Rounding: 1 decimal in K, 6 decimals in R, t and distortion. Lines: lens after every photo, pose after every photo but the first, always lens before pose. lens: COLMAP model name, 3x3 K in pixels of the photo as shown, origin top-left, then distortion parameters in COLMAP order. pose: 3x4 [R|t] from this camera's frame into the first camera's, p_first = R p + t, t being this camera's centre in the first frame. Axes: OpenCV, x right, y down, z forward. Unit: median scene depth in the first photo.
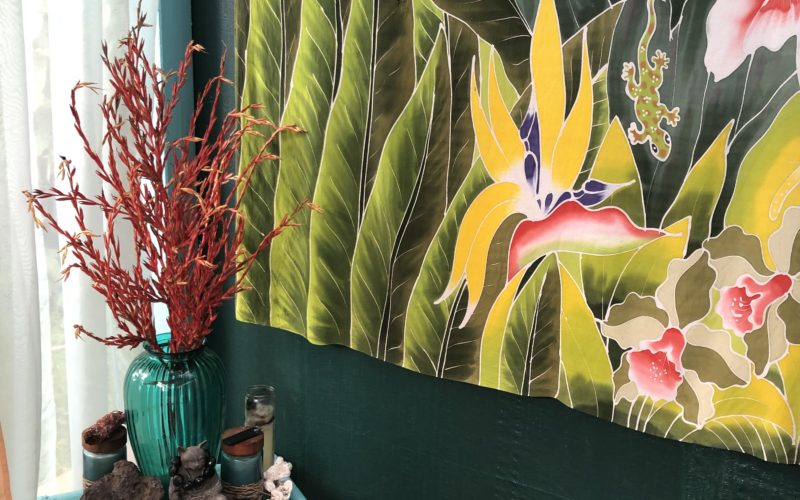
lens RADIAL K [[672.7, 0, 400.6], [0, 672.7, 252.4], [0, 0, 1]] dist [-0.034538, 0.001219]
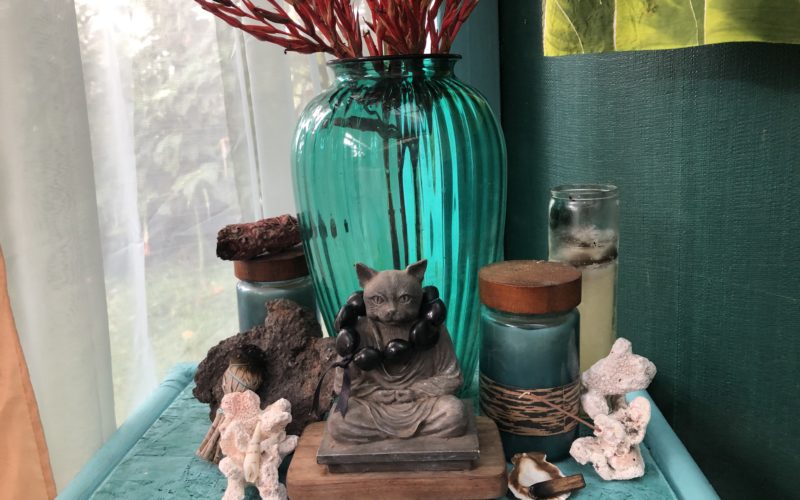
lens RADIAL K [[672.7, 0, 401.8], [0, 672.7, 247.8], [0, 0, 1]] dist [-0.034538, 0.001219]
pose [[0.842204, 0.034854, -0.538031, -0.077210], [-0.003269, 0.998220, 0.059548, 0.227992], [0.539149, -0.048392, 0.840819, 0.593750]]
